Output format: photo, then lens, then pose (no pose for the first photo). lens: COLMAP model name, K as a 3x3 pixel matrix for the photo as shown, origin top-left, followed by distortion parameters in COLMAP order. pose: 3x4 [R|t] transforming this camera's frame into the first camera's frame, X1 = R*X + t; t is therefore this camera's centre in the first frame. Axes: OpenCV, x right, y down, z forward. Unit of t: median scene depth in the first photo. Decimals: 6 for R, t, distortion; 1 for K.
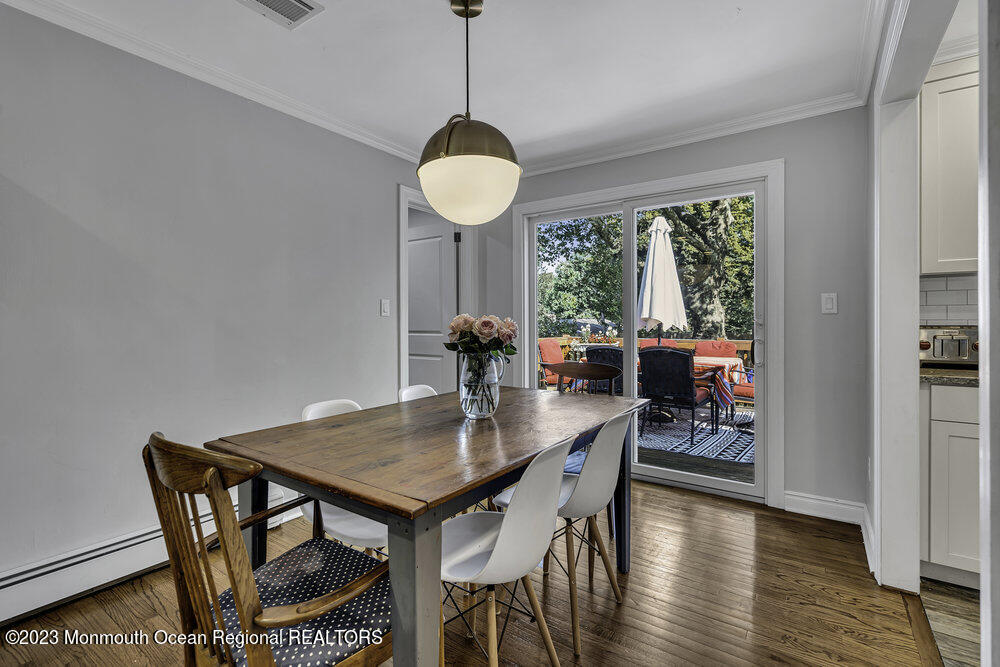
lens RADIAL K [[457.7, 0, 499.4], [0, 457.7, 327.2], [0, 0, 1]] dist [-0.002747, 0.001701]
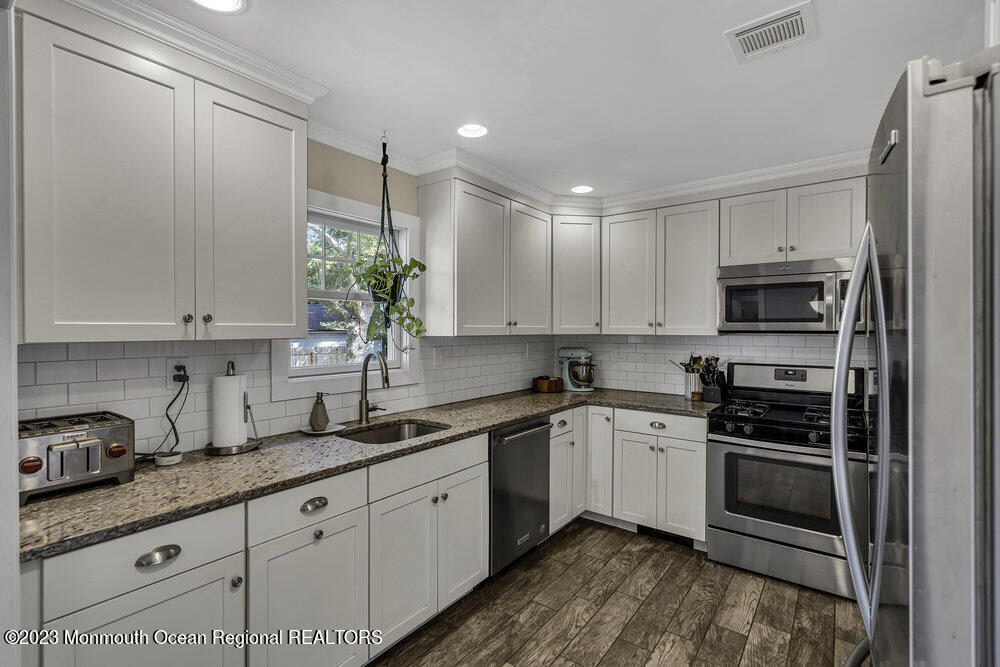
lens RADIAL K [[457.7, 0, 490.8], [0, 457.7, 335.0], [0, 0, 1]] dist [-0.002747, 0.001701]
pose [[0.043621, 0.003475, 0.999042, 0.379213], [0.008984, 0.999952, -0.003870, -0.118917], [-0.999008, 0.009144, 0.043587, 0.395509]]
